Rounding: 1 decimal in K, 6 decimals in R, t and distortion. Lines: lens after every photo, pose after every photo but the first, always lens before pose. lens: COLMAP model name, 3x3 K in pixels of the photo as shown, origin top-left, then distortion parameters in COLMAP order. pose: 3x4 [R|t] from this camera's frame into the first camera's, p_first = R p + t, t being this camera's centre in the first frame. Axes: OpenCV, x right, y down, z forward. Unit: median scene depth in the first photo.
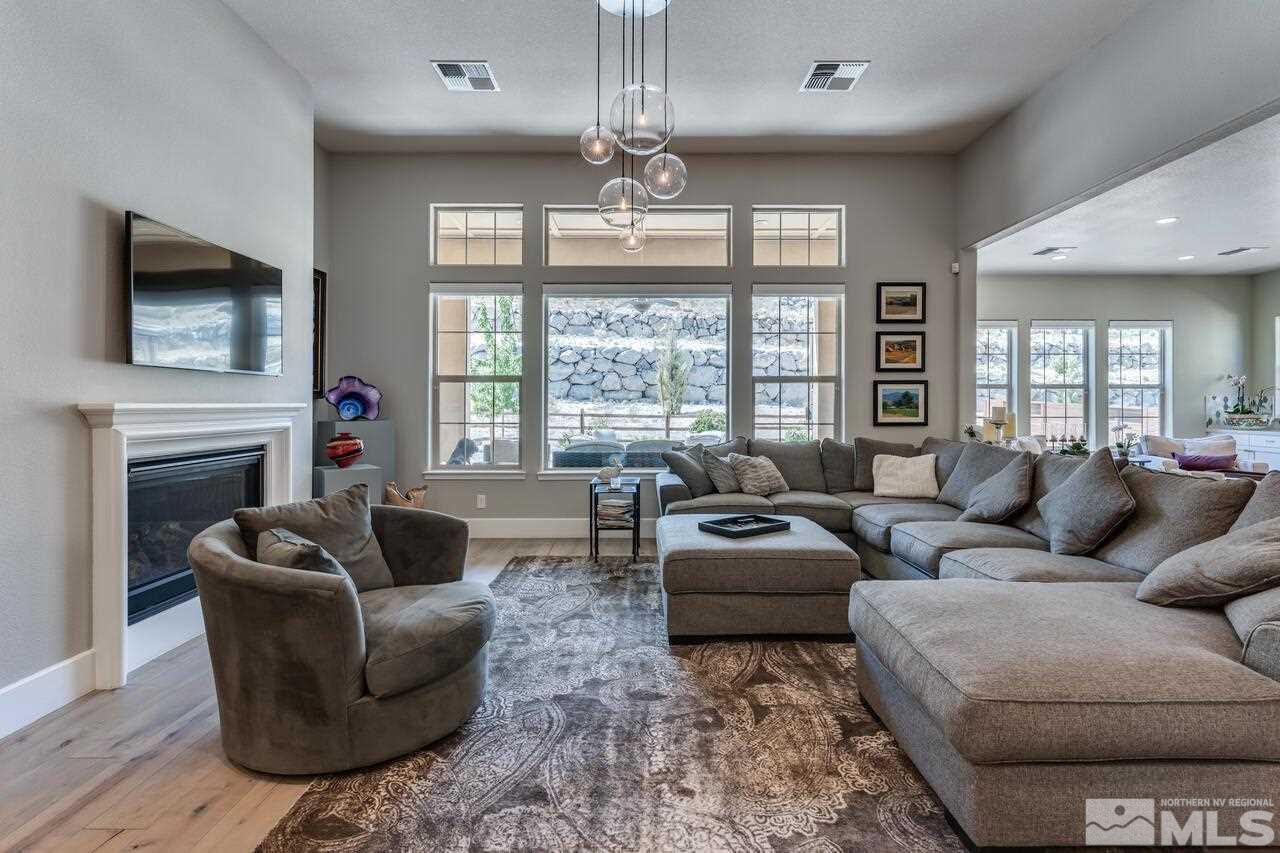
lens RADIAL K [[620.1, 0, 649.9], [0, 620.1, 406.7], [0, 0, 1]] dist [-0.008075, 0.003076]
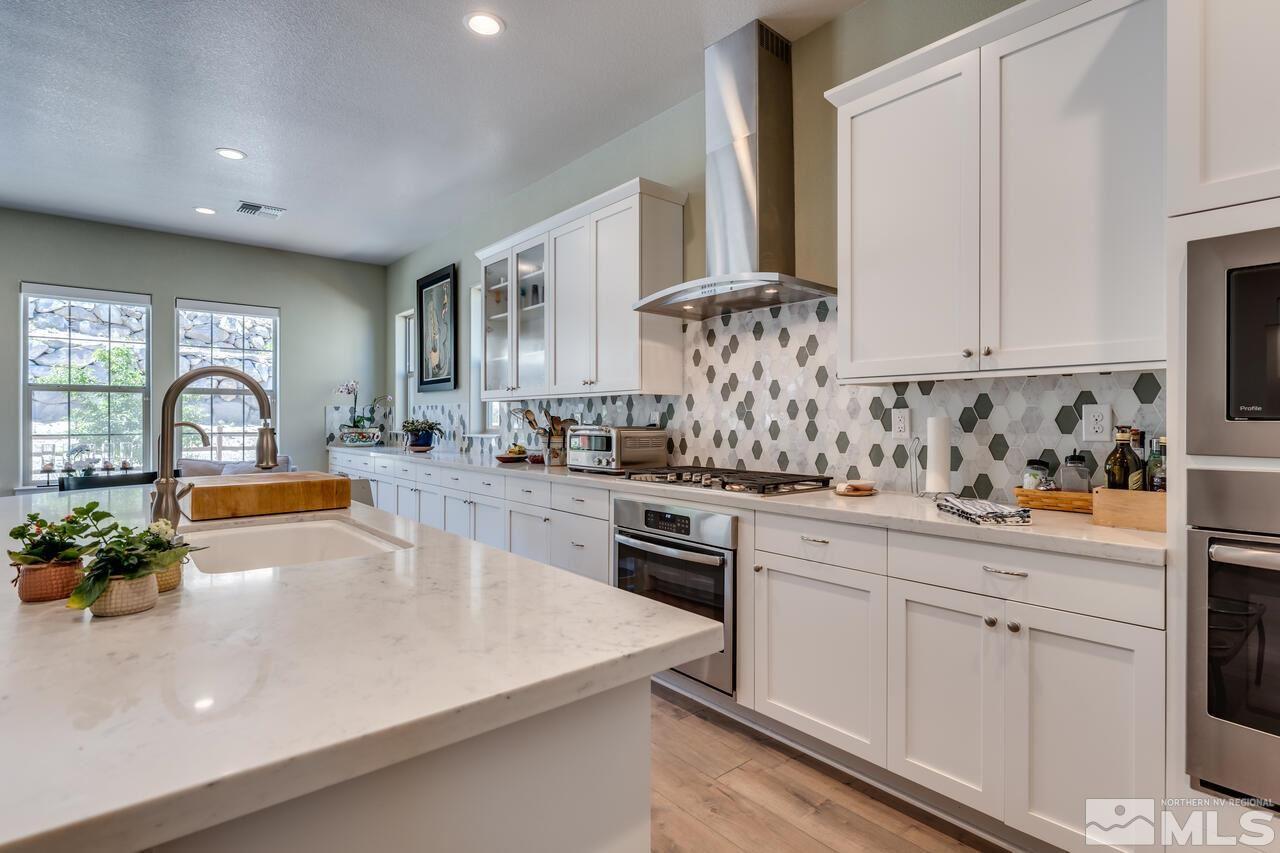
lens RADIAL K [[644.4, 0, 646.6], [0, 644.4, 424.7], [0, 0, 1]] dist [-0.002481, -0.001641]
pose [[0.769580, -0.002272, 0.638547, 1.040672], [0.002589, 0.999997, 0.000437, 0.011609], [-0.638546, 0.001317, 0.769583, 0.126037]]
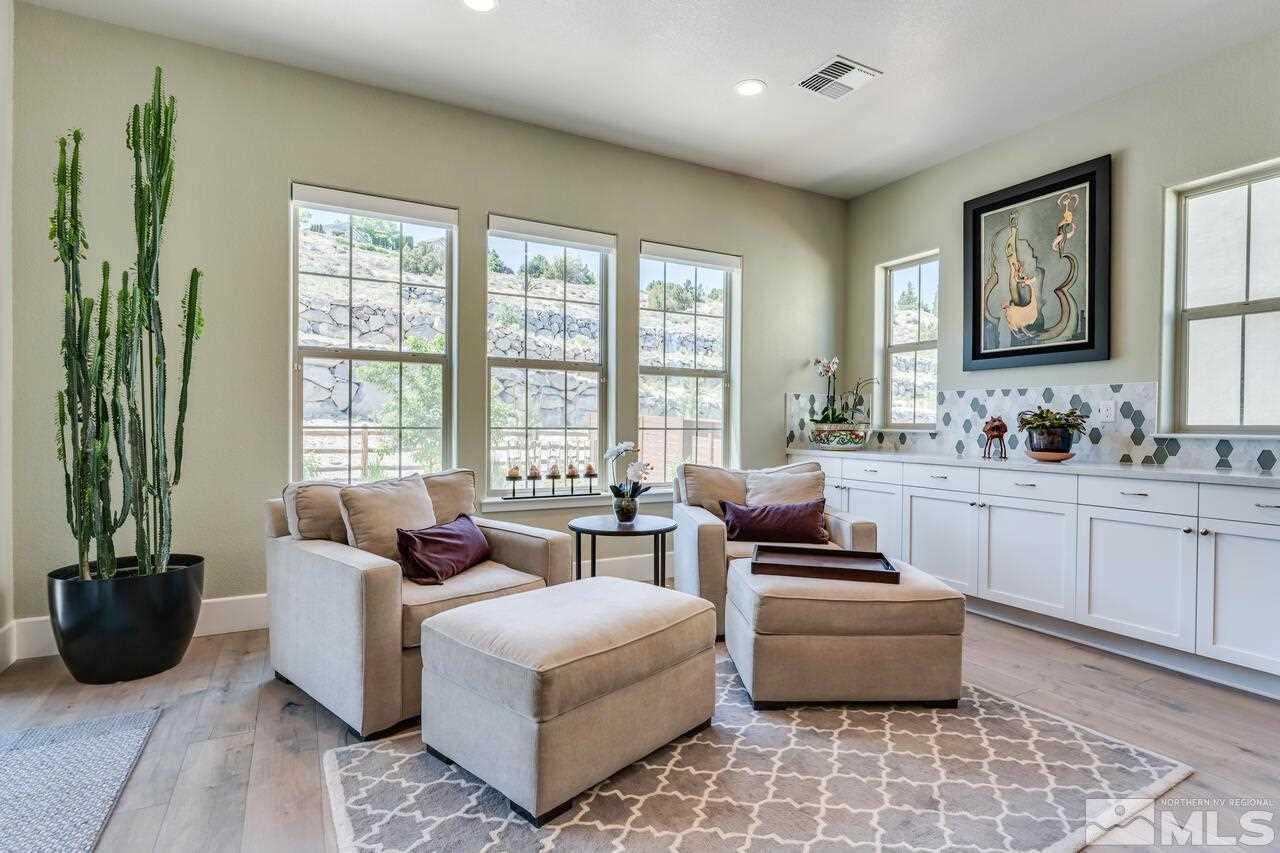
lens RADIAL K [[644.4, 0, 649.5], [0, 644.4, 435.9], [0, 0, 1]] dist [-0.002481, -0.001641]
pose [[0.879667, -0.000306, 0.475590, 0.751805], [-0.006546, 0.999897, 0.012752, 0.024778], [-0.475545, -0.014331, 0.879575, 0.793669]]
